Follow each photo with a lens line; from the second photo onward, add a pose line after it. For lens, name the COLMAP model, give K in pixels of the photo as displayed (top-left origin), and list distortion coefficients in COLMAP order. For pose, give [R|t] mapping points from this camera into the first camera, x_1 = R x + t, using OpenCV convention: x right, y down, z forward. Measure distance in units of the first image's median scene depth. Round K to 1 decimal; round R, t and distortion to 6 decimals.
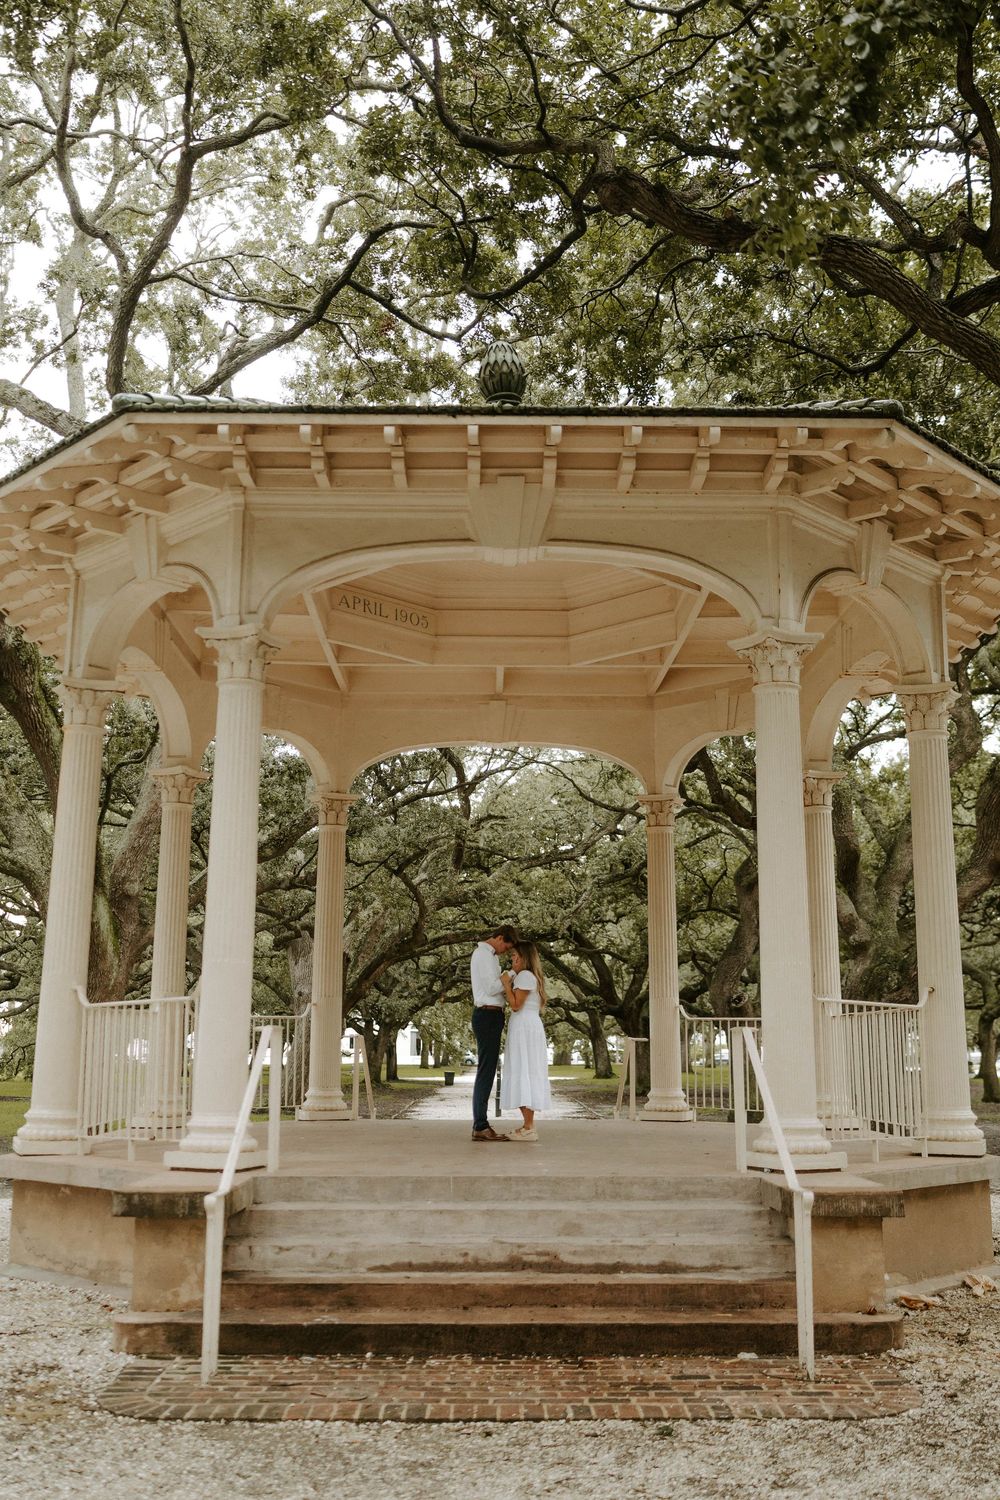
lens RADIAL K [[1481.0, 0, 488.1], [0, 1481.0, 742.0], [0, 0, 1]] dist [0.013110, -0.023402]
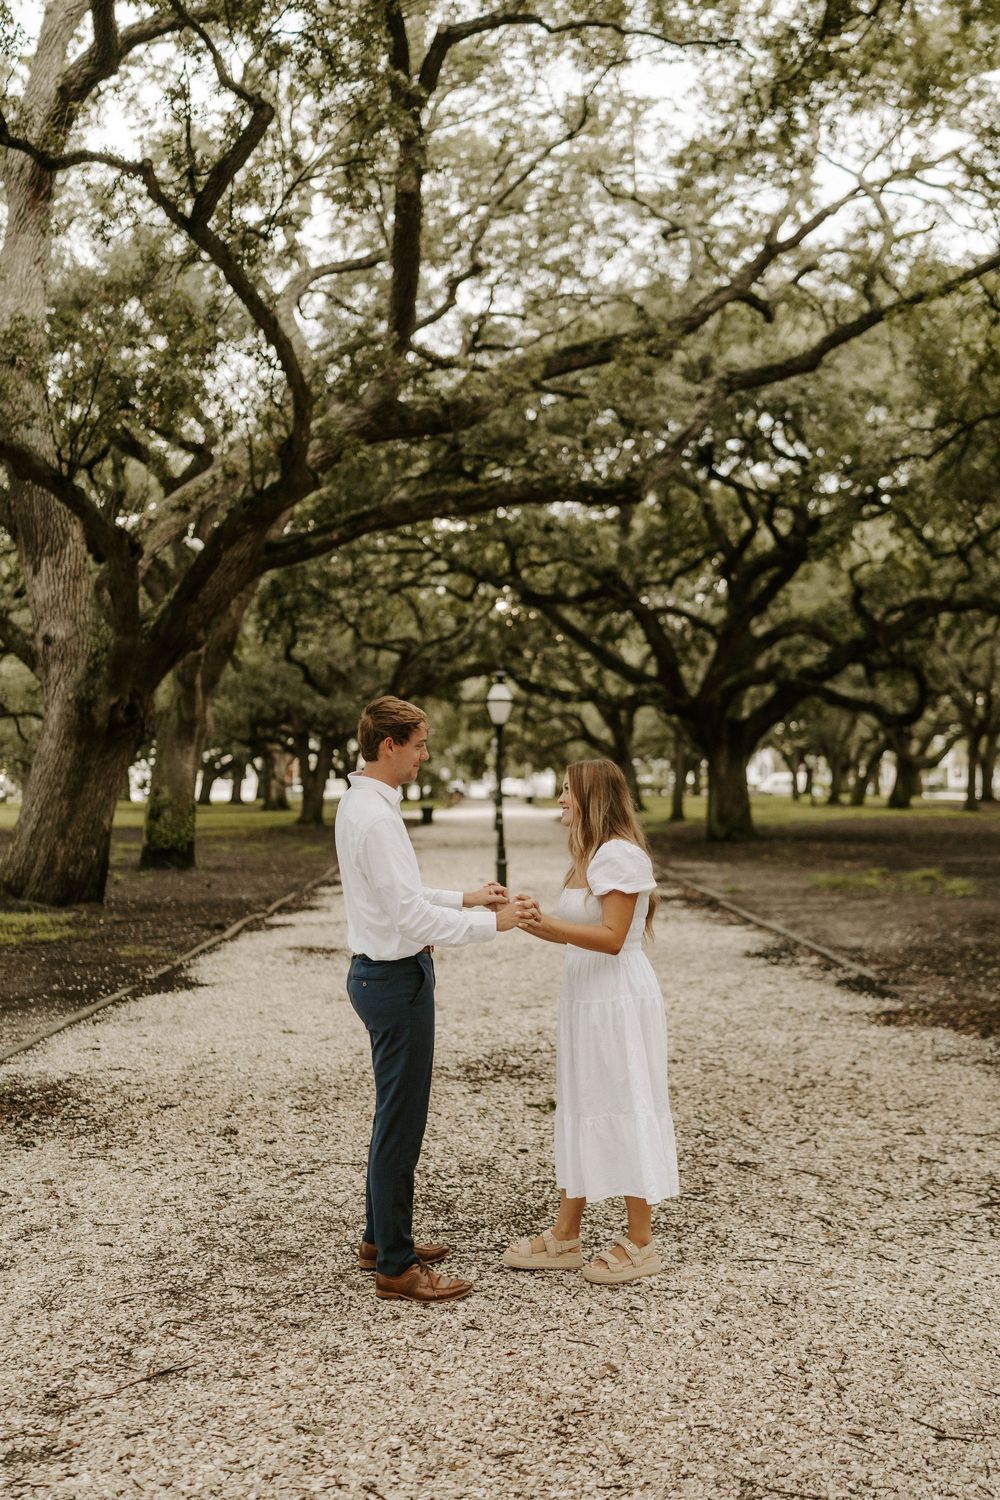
lens RADIAL K [[1464.8, 0, 506.2], [0, 1464.8, 758.8], [0, 0, 1]] dist [0.008165, -0.003533]
pose [[0.999788, -0.011299, 0.017192, 0.005773], [0.007888, 0.982350, 0.186886, 0.327179], [-0.019000, -0.186711, 0.982231, 1.478026]]
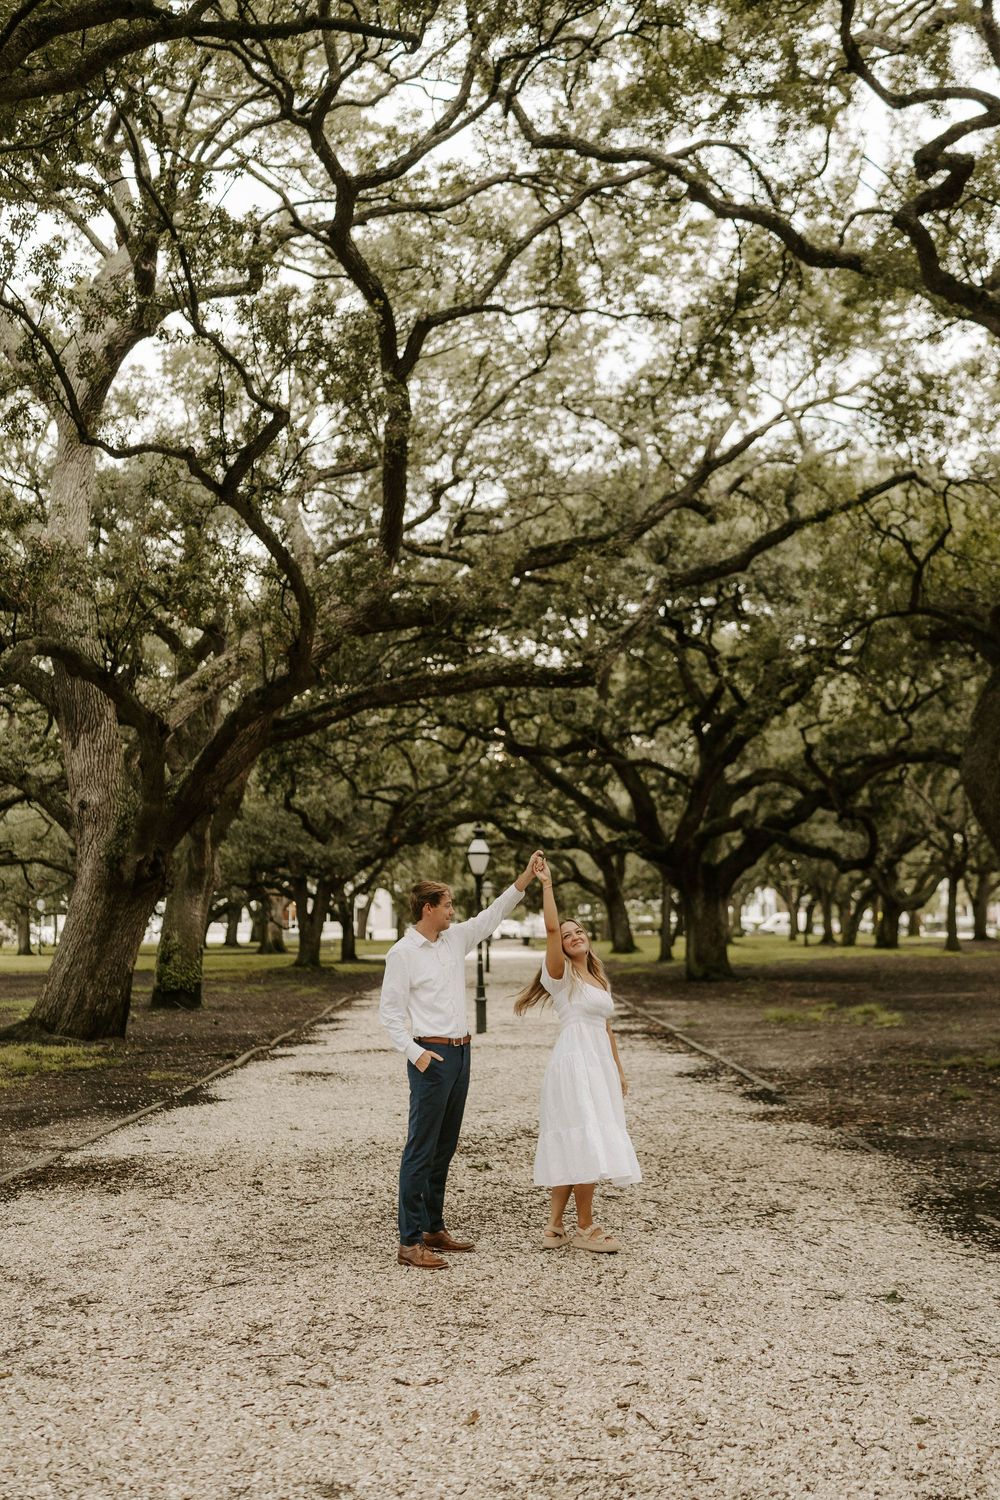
lens RADIAL K [[1491.1, 0, 500.6], [0, 1491.1, 726.3], [0, 0, 1]] dist [0.017555, -0.025455]
pose [[0.999768, -0.015324, 0.015105, 0.022886], [0.014182, 0.997229, 0.073026, 0.287596], [-0.016182, -0.072795, 0.997216, 1.304021]]
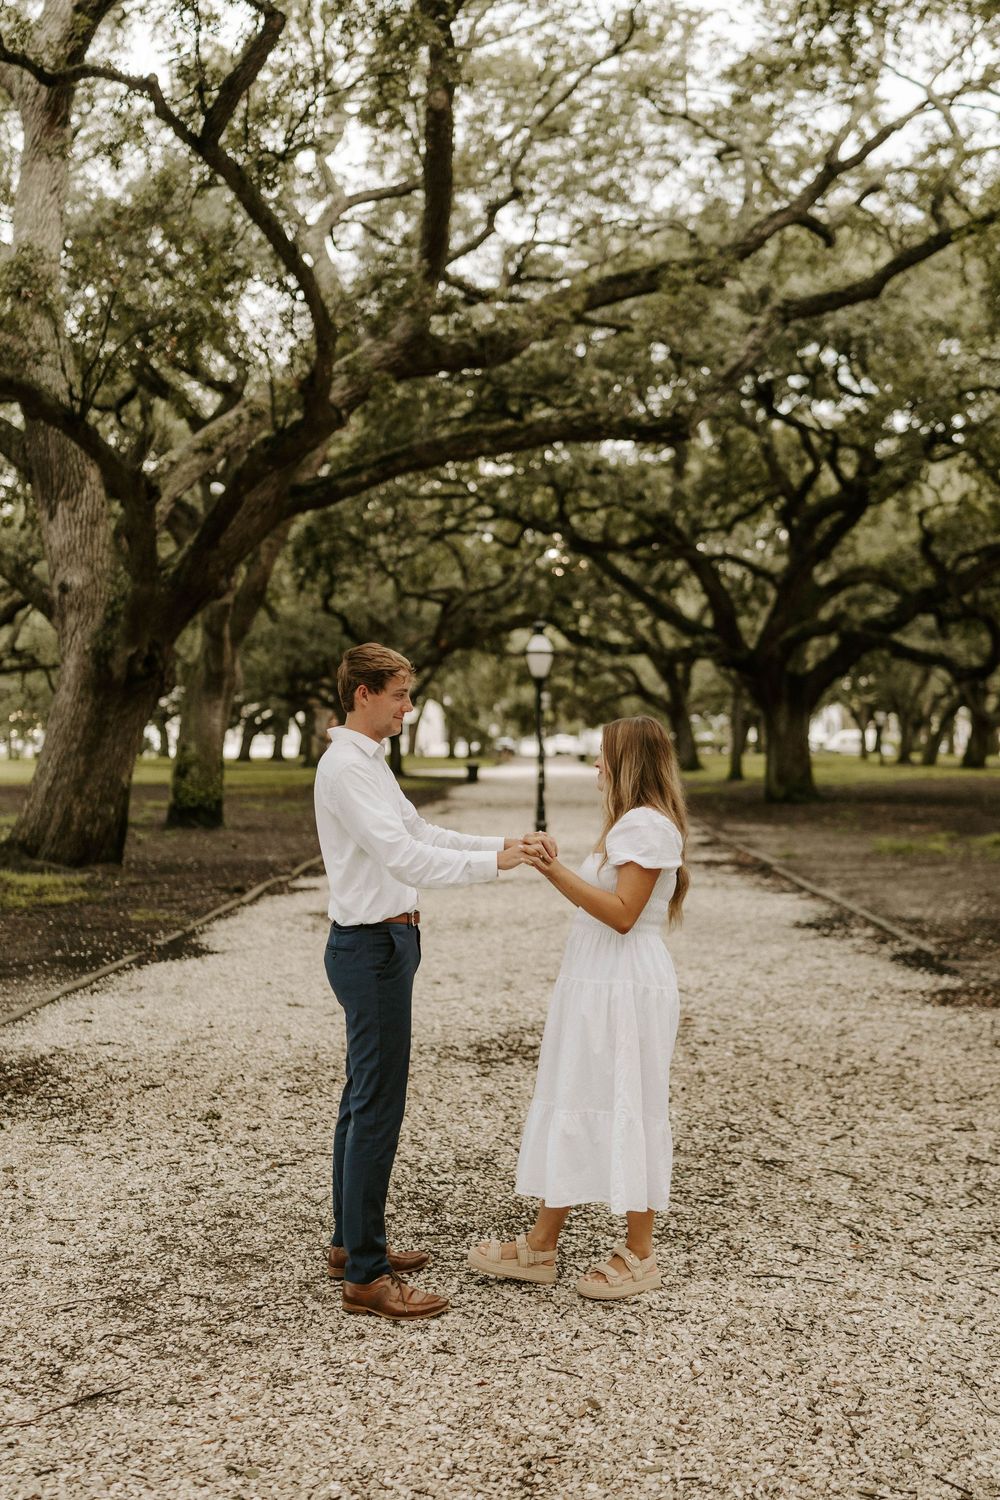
lens RADIAL K [[1528.5, 0, 490.5], [0, 1528.5, 726.1], [0, 0, 1]] dist [0.007903, -0.012272]
pose [[0.999565, -0.008035, -0.028360, 0.016768], [0.013384, 0.980950, 0.193798, 0.331033], [0.026263, -0.194093, 0.980632, 1.495259]]
